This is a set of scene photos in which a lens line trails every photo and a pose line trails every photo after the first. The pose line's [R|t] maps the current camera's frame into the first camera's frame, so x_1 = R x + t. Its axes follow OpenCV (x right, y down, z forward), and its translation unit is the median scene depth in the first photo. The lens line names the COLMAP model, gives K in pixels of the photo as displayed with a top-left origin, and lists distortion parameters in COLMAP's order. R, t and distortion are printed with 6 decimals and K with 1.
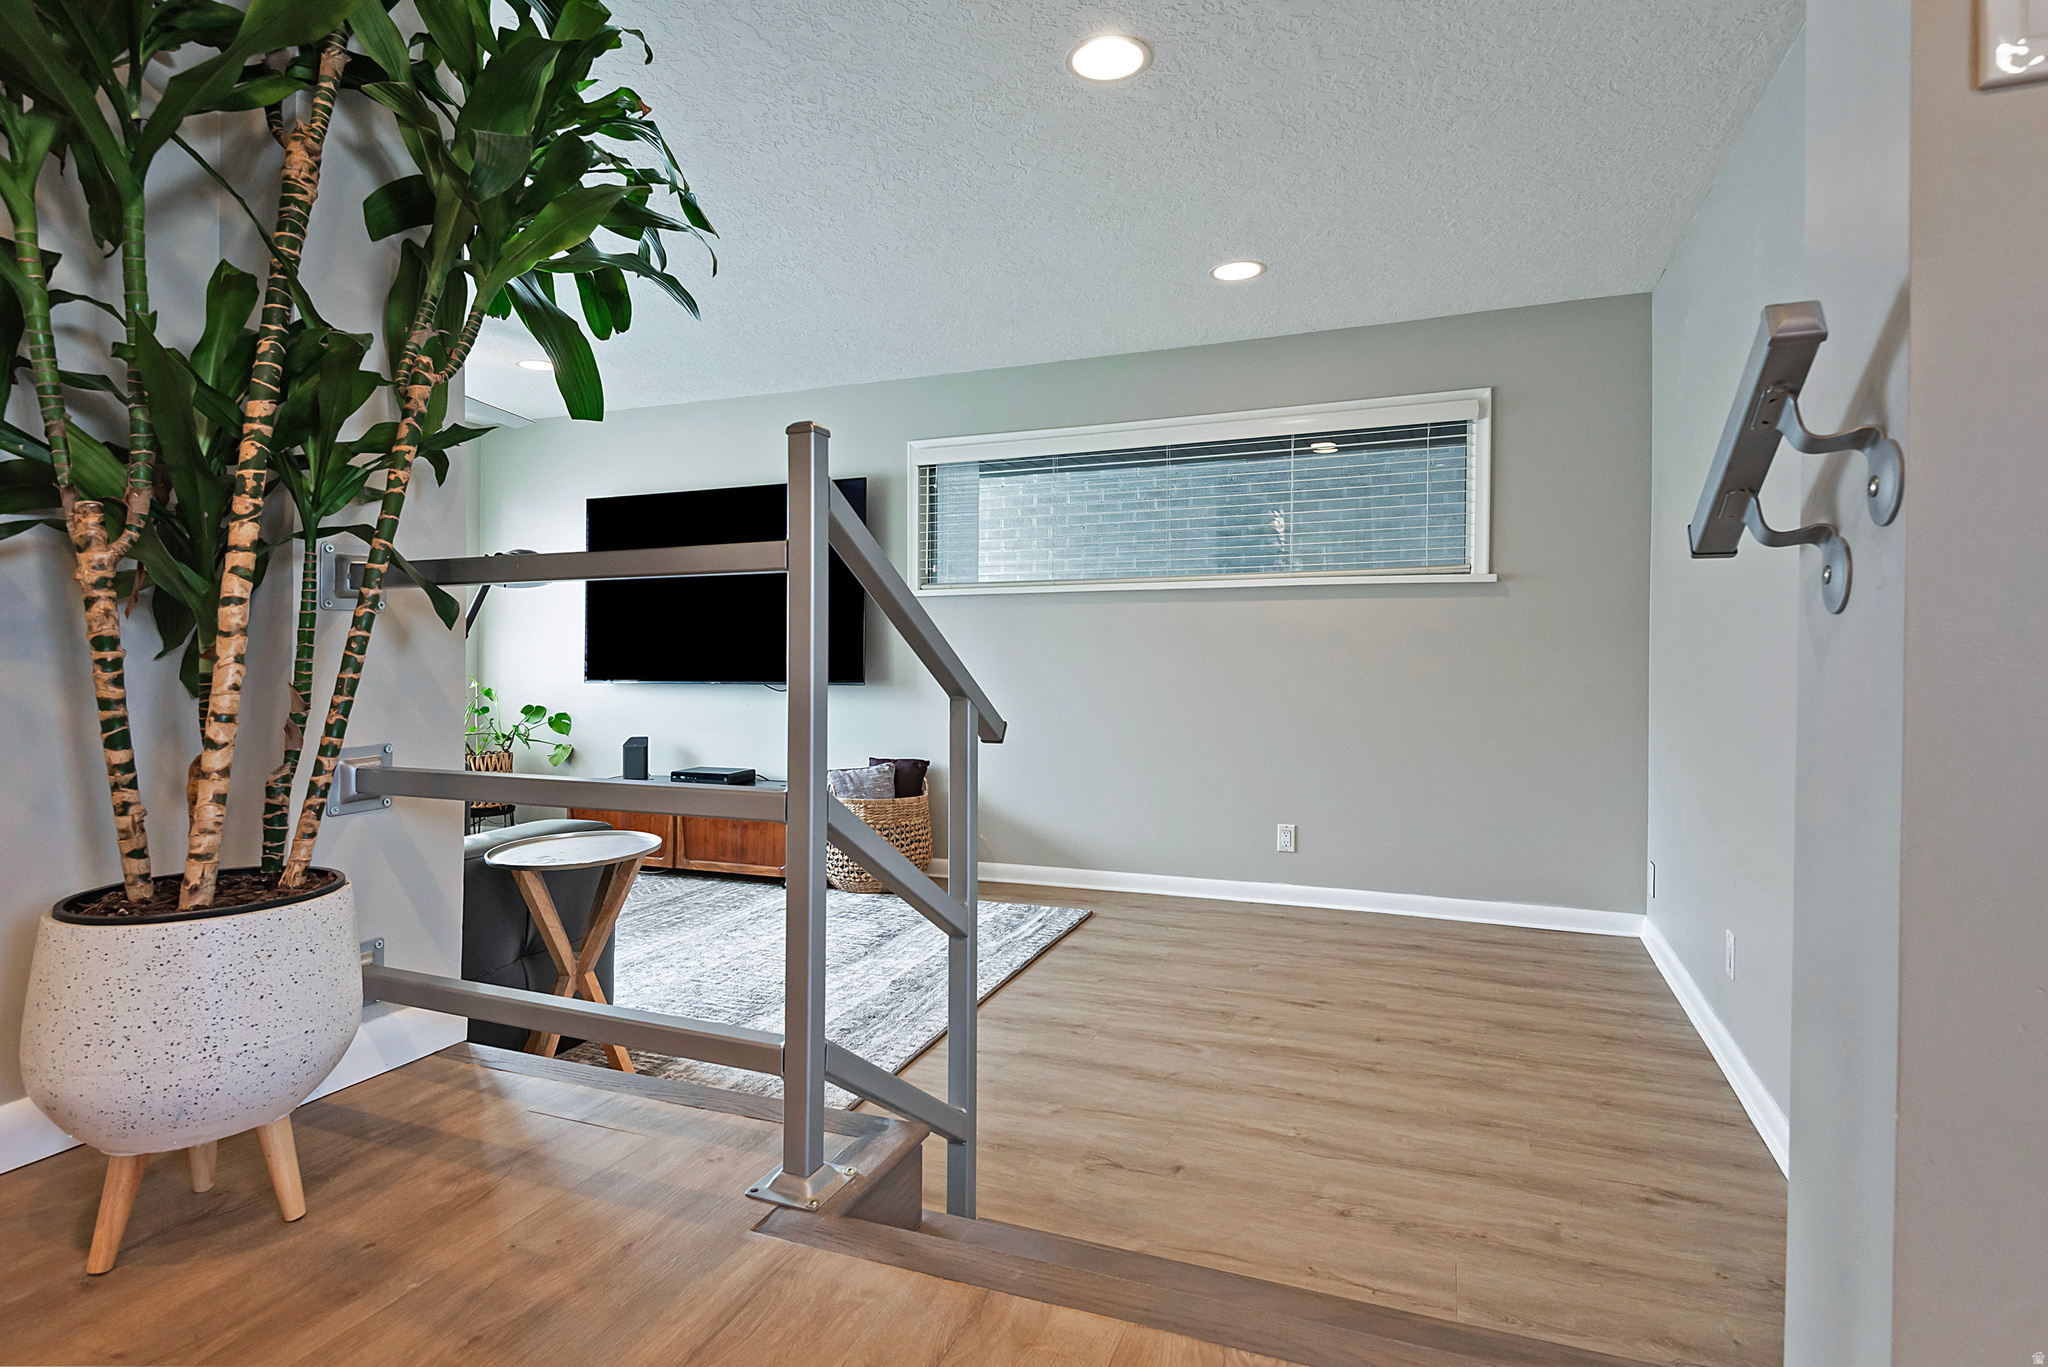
lens RADIAL K [[987.8, 0, 1023.3], [0, 987.8, 638.3], [0, 0, 1]] dist [0.010679, -0.004592]
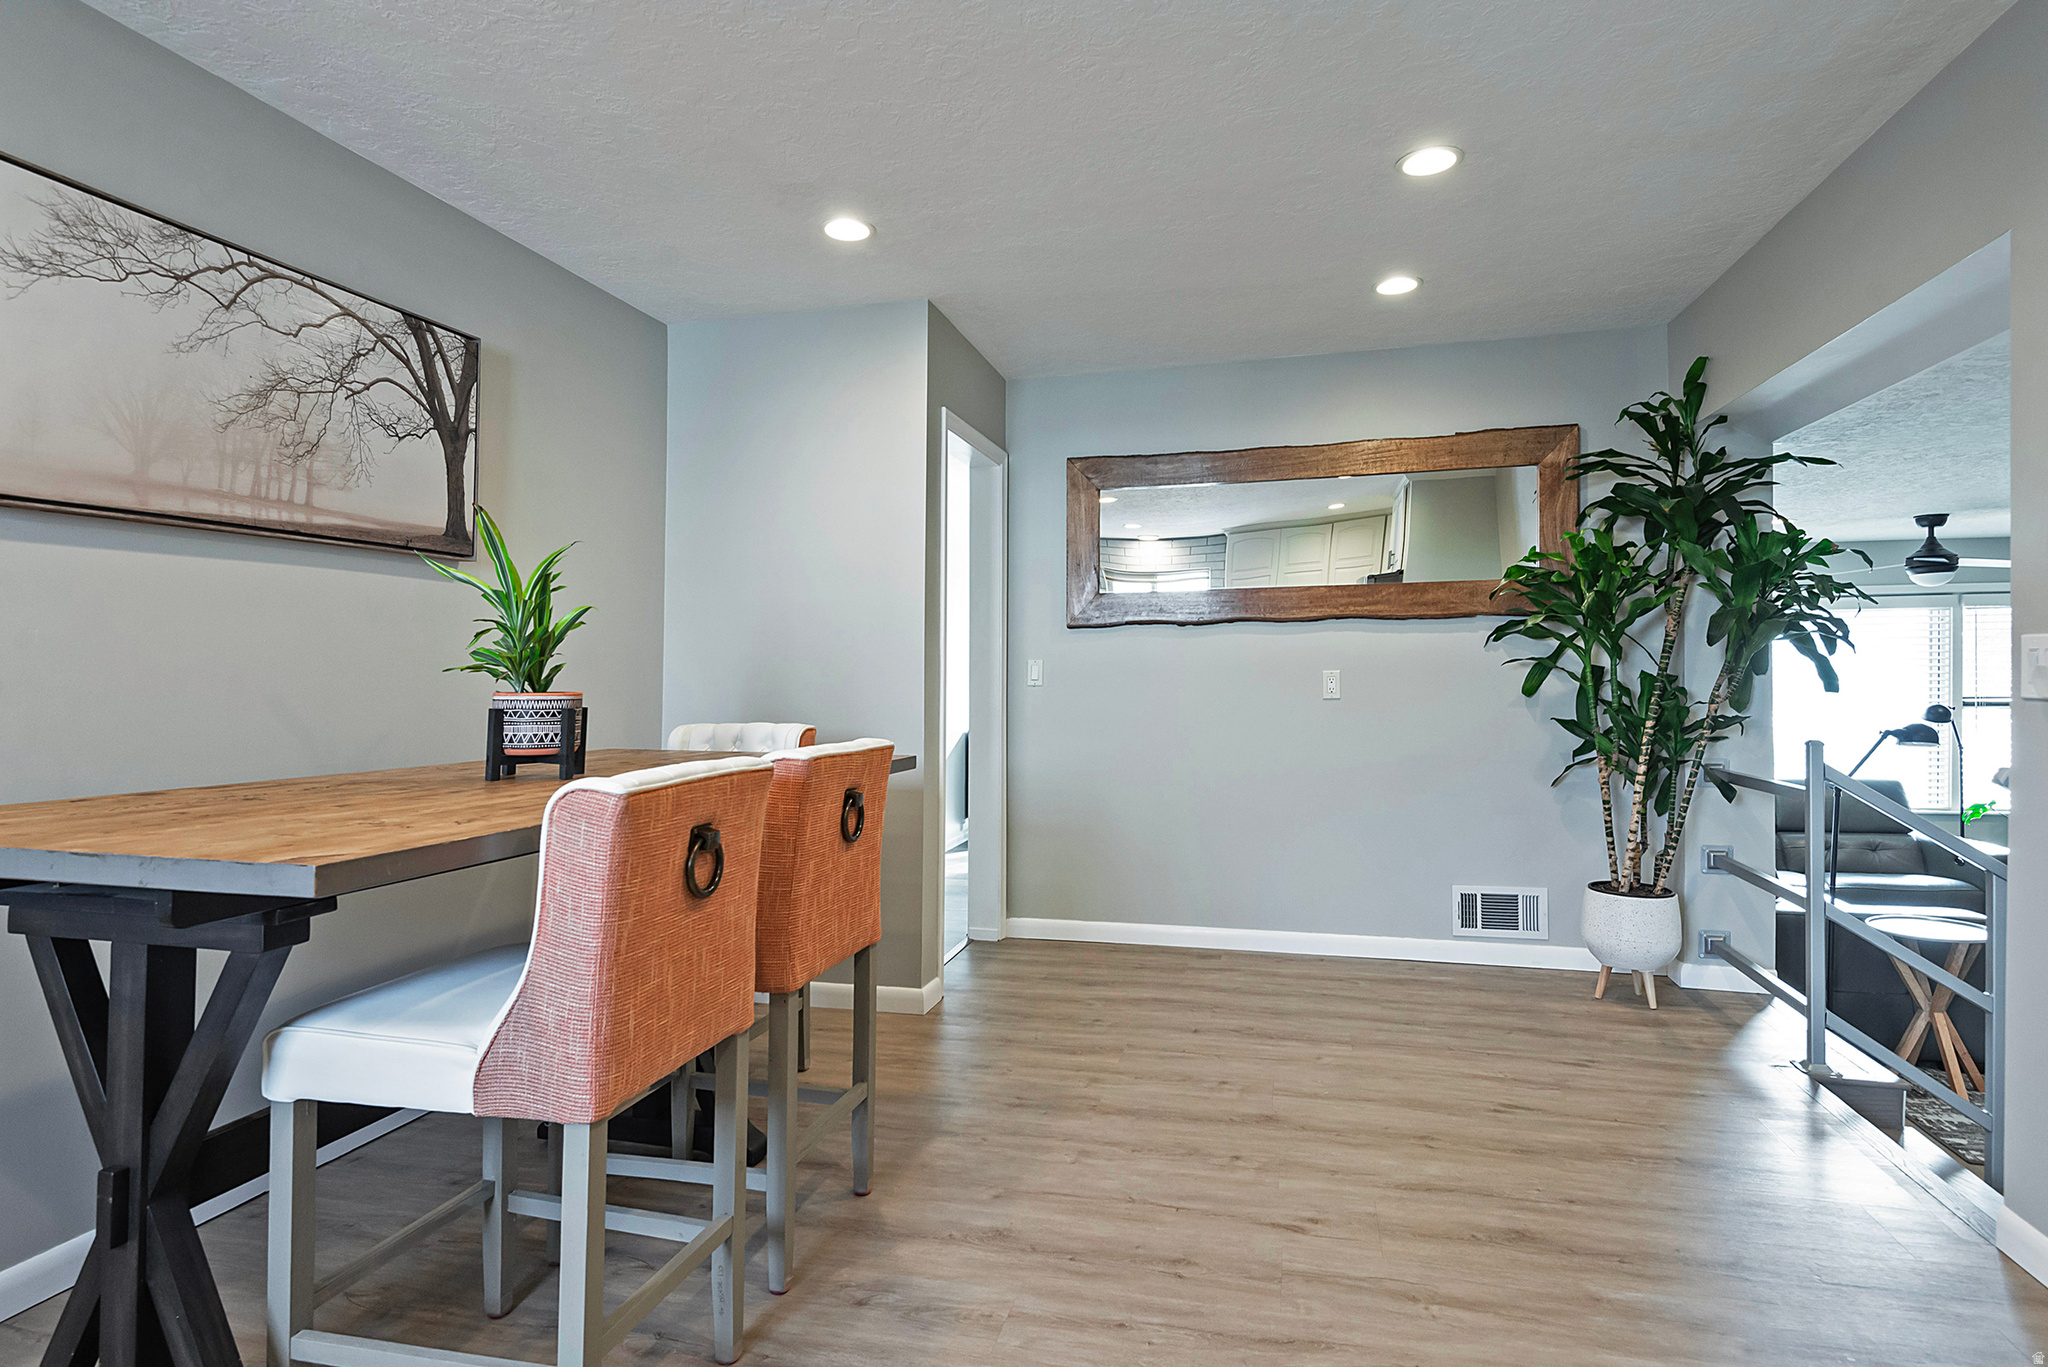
lens RADIAL K [[1097.0, 0, 1011.4], [0, 1097.0, 675.6], [0, 0, 1]] dist [0.002195, -0.003691]
pose [[0.133486, 0.017262, -0.990900, 0.764933], [0.004010, 0.999831, 0.017958, -0.156061], [0.991043, -0.006371, 0.133395, -0.451787]]
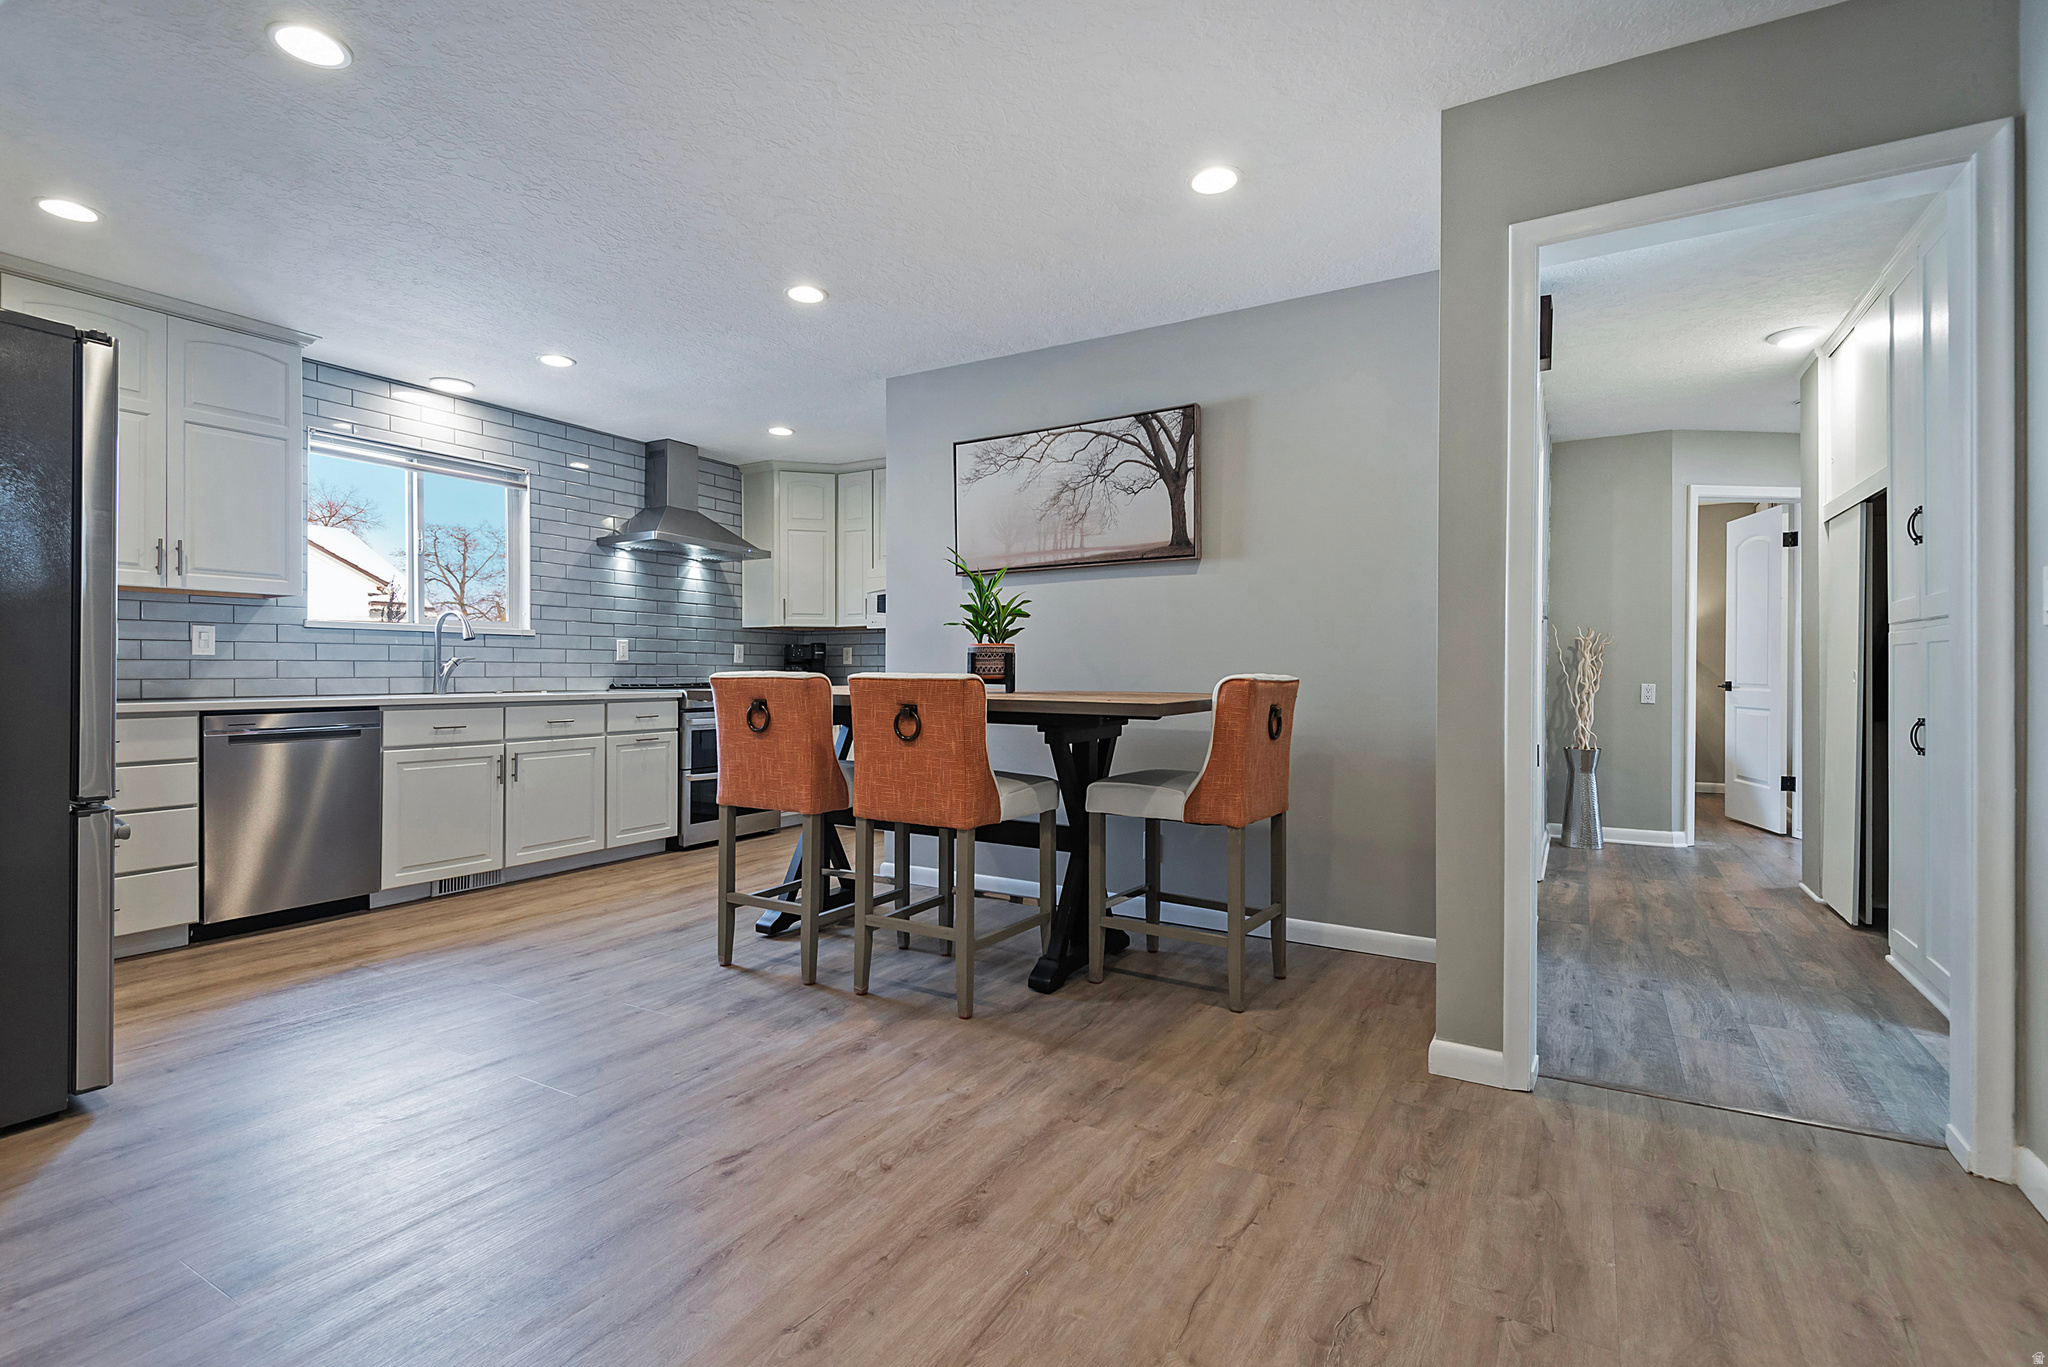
lens RADIAL K [[948.2, 0, 1044.7], [0, 948.2, 676.0], [0, 0, 1]] dist [0.017573, -0.009175]
pose [[-0.990207, 0.014243, 0.138881, -0.180971], [0.014137, 0.999899, -0.001748, -0.095471], [-0.138892, 0.000233, -0.990307, 0.387170]]
